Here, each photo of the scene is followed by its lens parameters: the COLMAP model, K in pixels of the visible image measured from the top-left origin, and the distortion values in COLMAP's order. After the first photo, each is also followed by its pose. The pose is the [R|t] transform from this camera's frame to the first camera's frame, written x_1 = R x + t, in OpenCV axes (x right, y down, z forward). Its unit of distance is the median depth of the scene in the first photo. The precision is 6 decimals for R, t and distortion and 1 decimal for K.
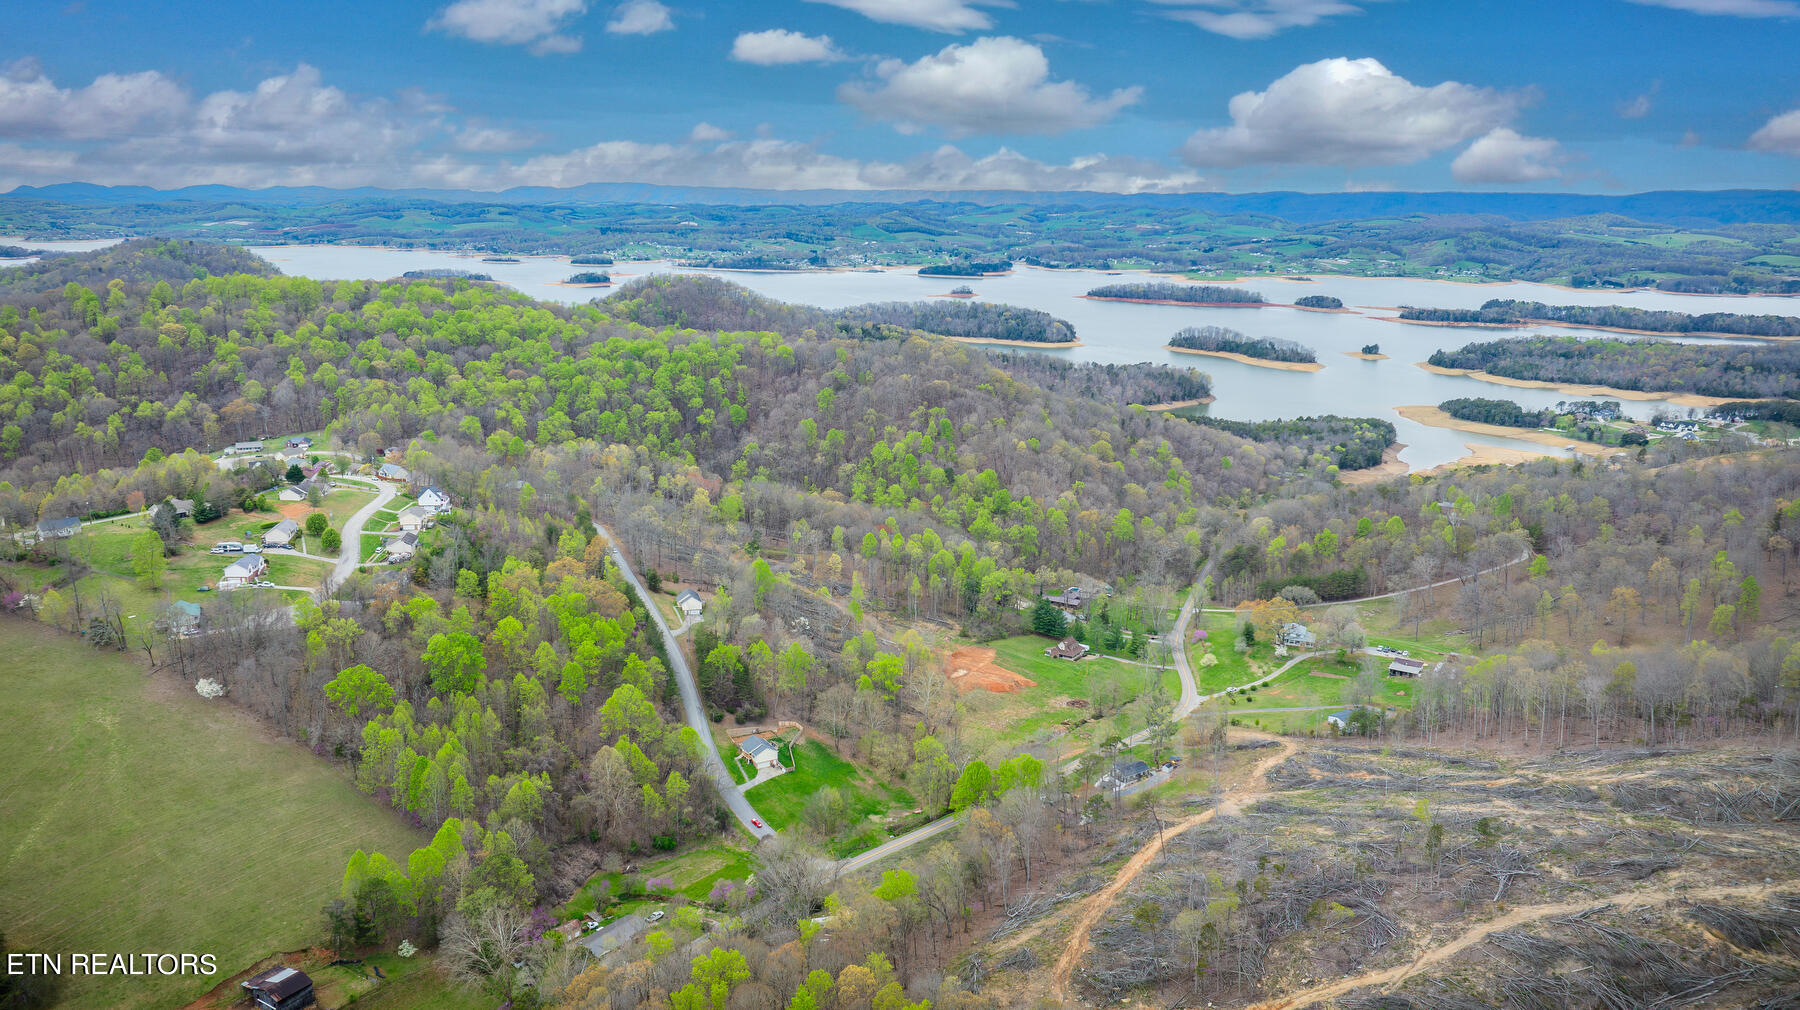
lens RADIAL K [[1417.5, 0, 955.9], [0, 1417.5, 504.8], [0, 0, 1]] dist [-0.008757, 0.088377]
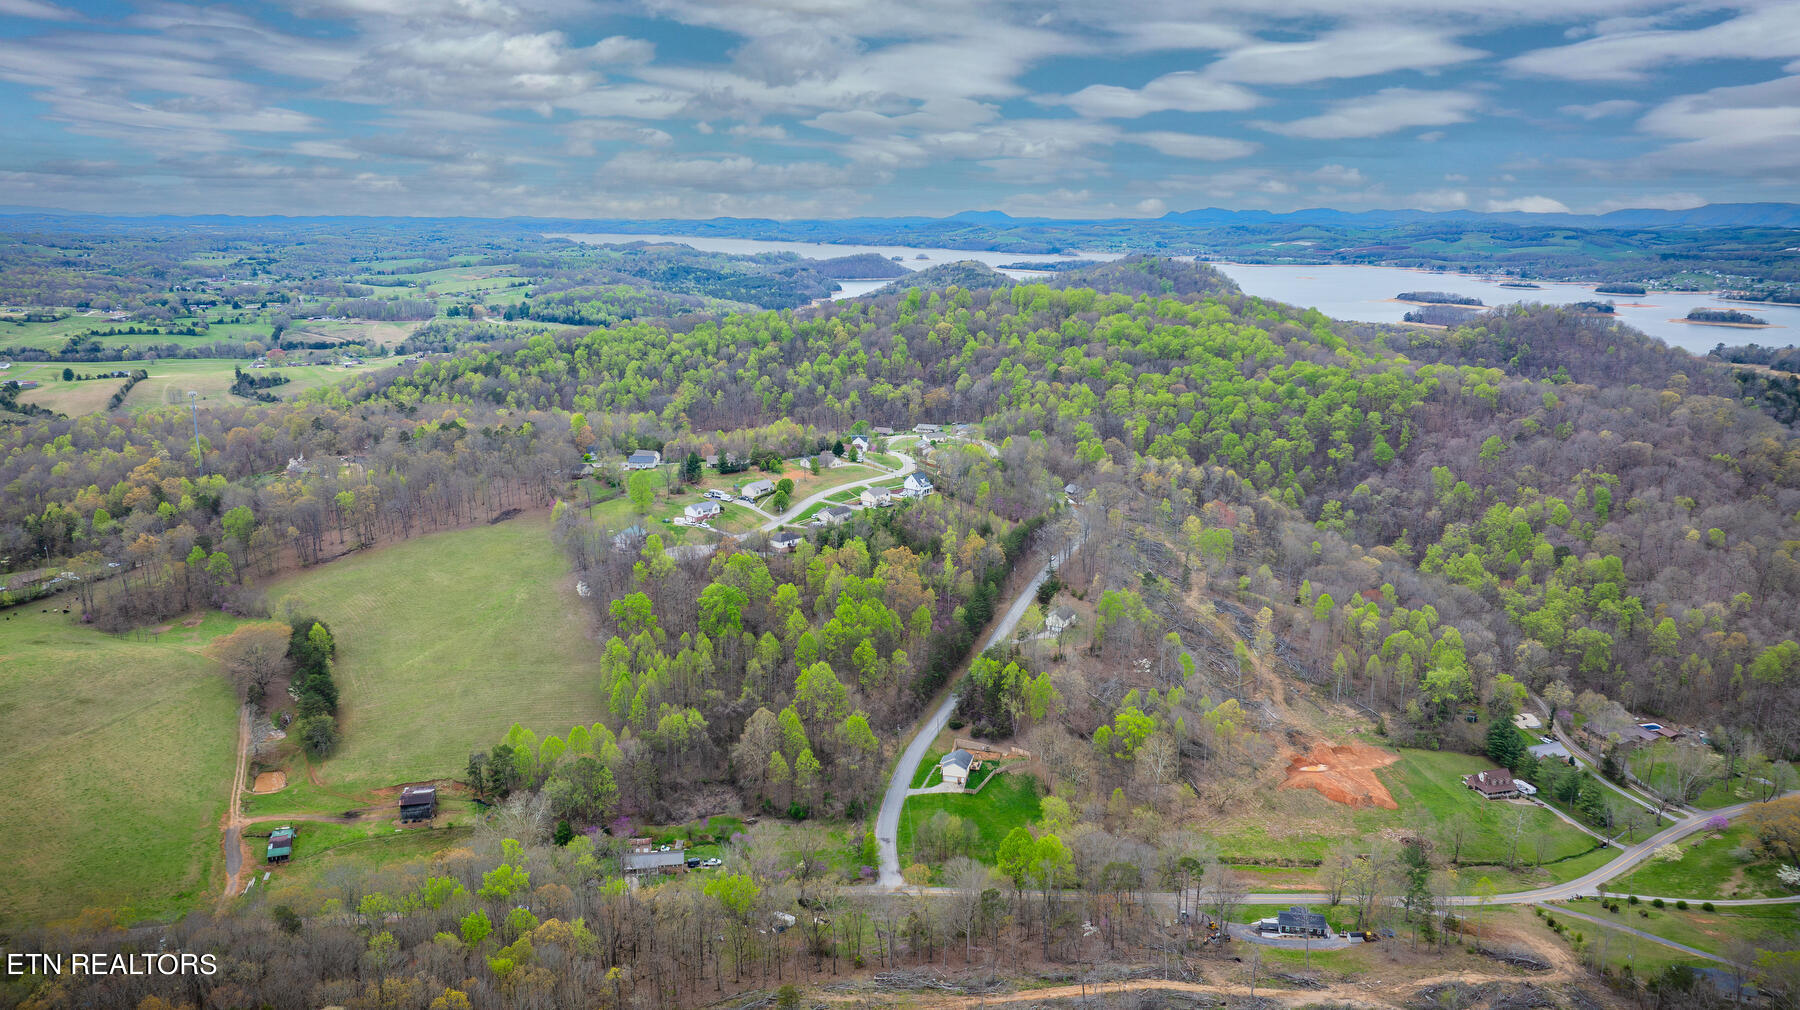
lens RADIAL K [[1417.5, 0, 955.9], [0, 1417.5, 504.8], [0, 0, 1]] dist [-0.008757, 0.088377]
pose [[0.696390, 0.146898, -0.702468, 0.169620], [-0.158139, 0.986178, 0.049455, -0.018453], [0.700023, 0.076648, 0.709995, 0.085109]]
